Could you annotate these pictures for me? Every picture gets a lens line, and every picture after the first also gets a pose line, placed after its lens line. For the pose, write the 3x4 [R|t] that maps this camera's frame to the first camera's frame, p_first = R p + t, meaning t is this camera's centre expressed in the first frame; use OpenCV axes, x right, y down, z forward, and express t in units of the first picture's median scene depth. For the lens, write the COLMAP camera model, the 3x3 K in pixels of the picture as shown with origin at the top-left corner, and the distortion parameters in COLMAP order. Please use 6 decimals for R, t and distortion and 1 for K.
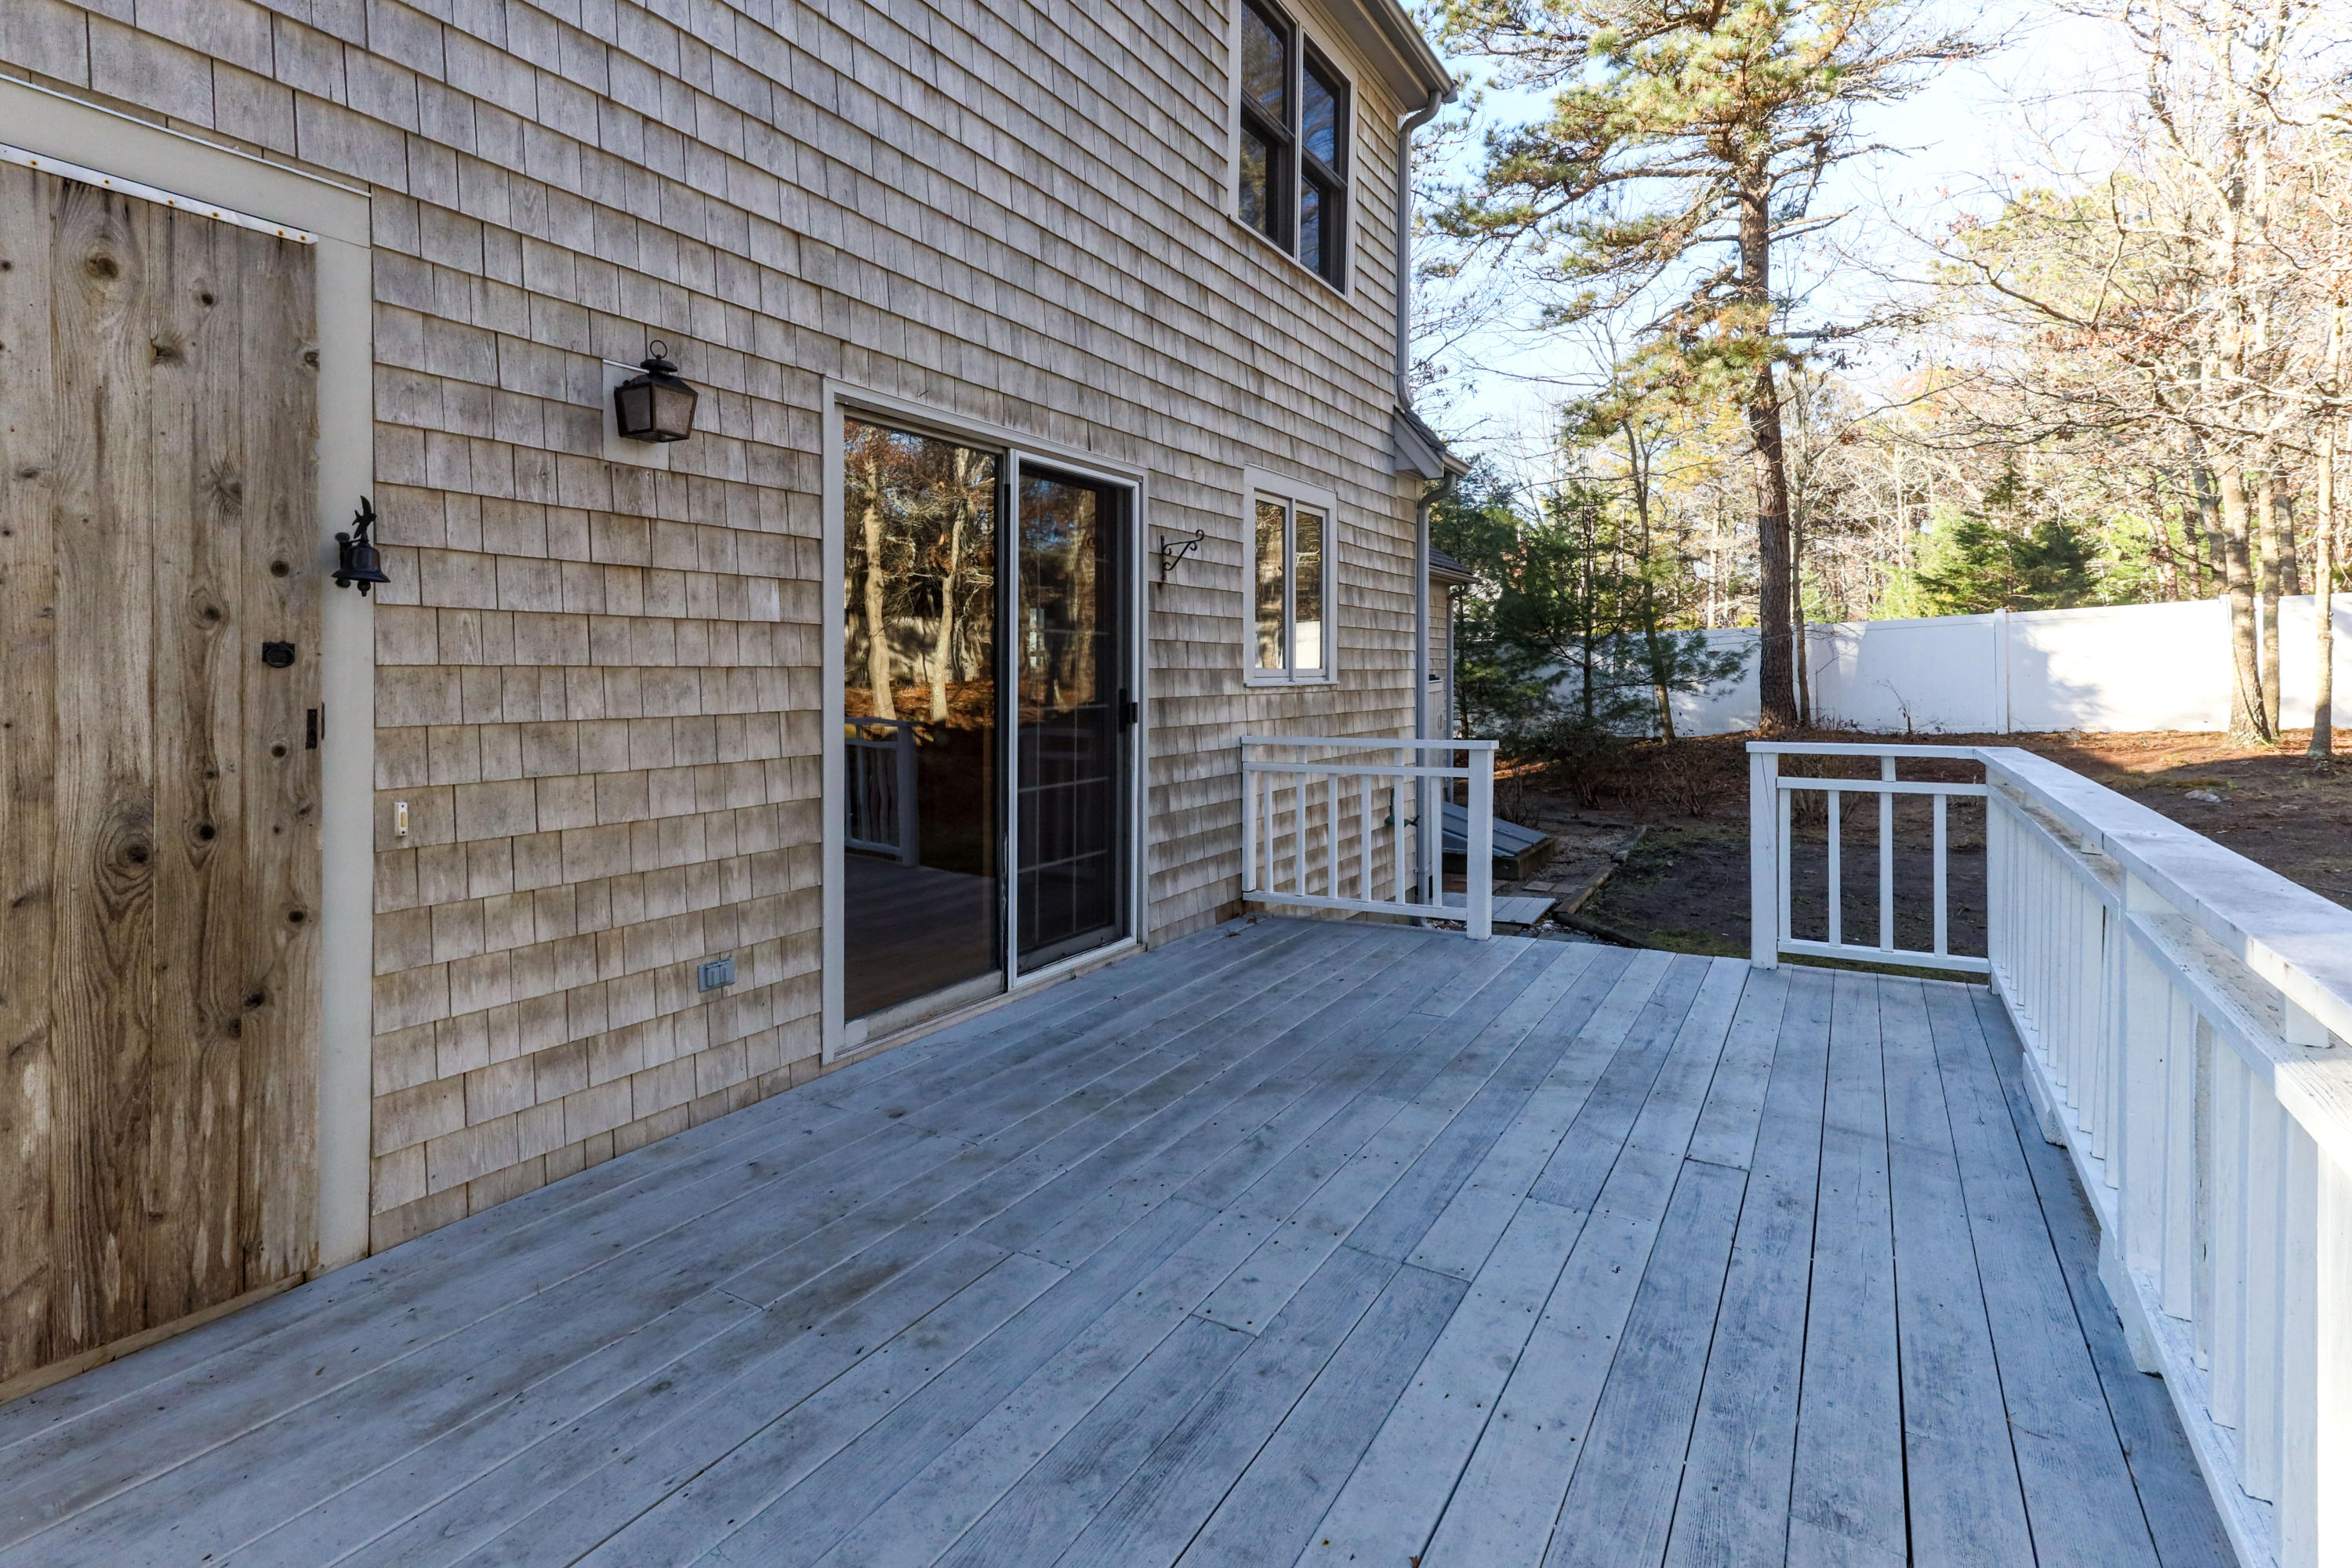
lens RADIAL K [[1092.8, 0, 1176.0], [0, 1092.8, 784.0], [0, 0, 1]] dist [-0.000517, -0.000087]
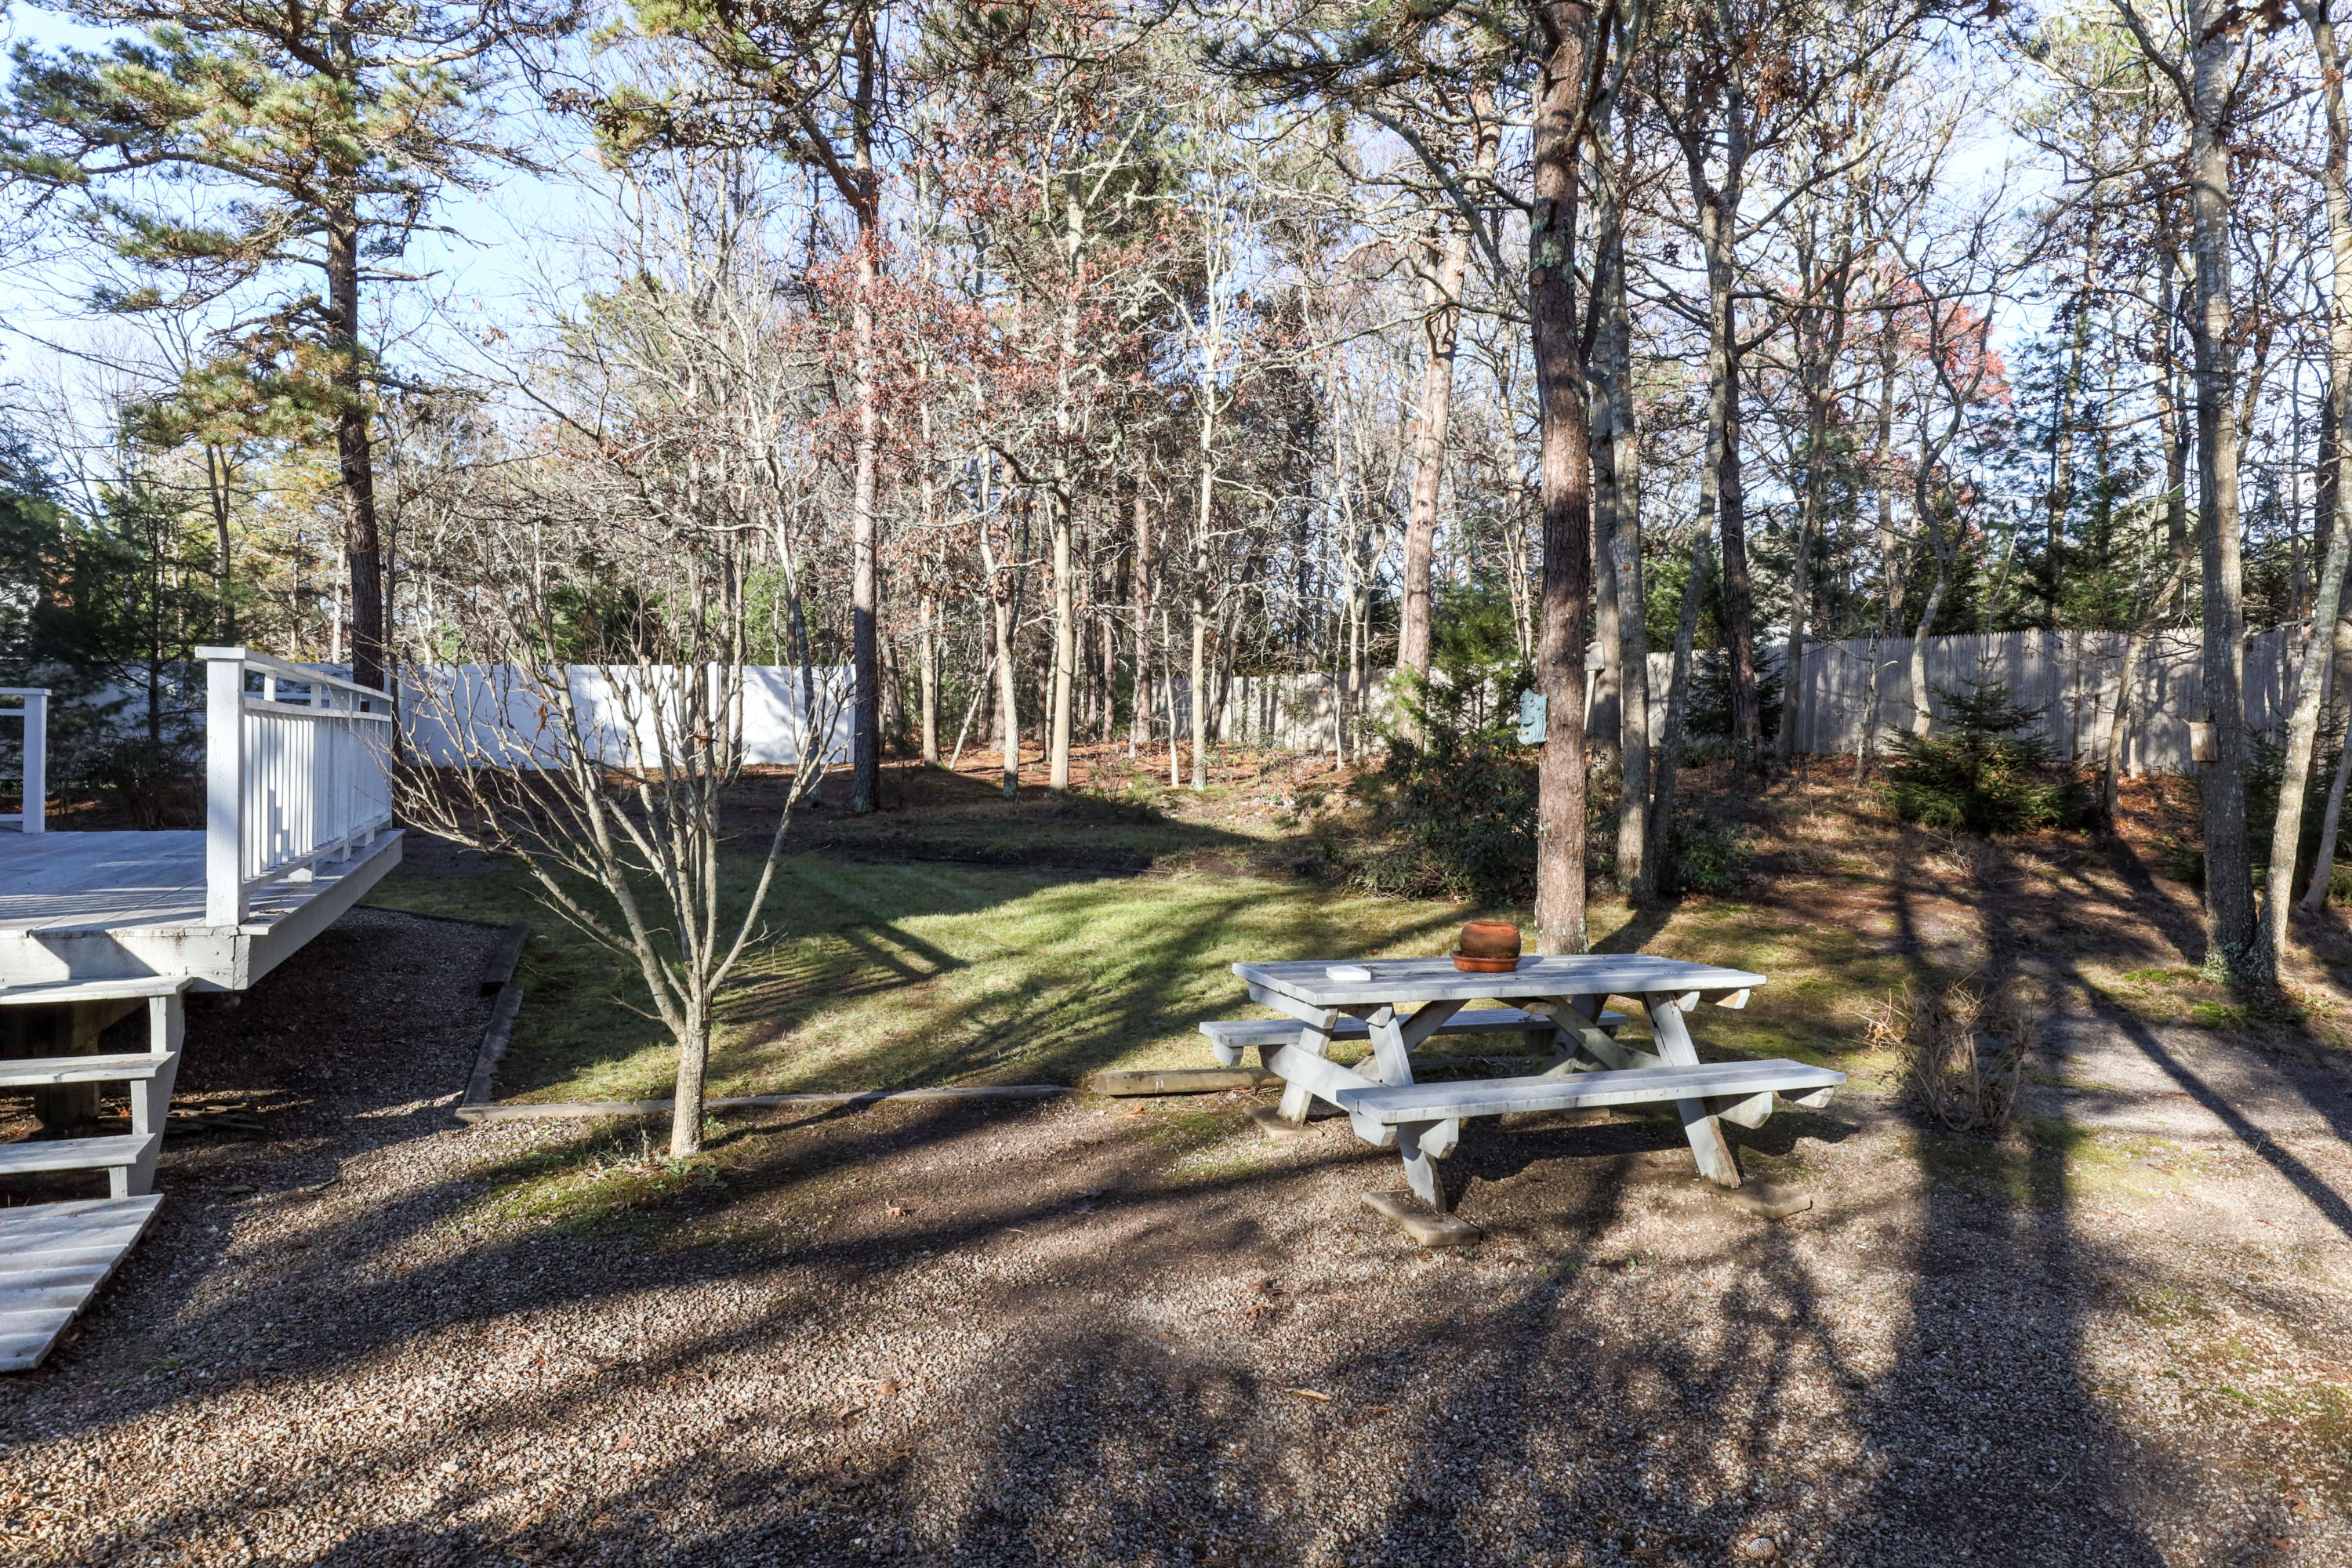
lens RADIAL K [[1459.9, 0, 1176.0], [0, 1459.9, 784.0], [0, 0, 1]] dist [0.002213, -0.018028]
pose [[0.576117, 0.010399, 0.817301, -0.111083], [0.056044, 0.997063, -0.052192, 0.074459], [-0.815444, 0.075874, 0.573842, -0.347176]]
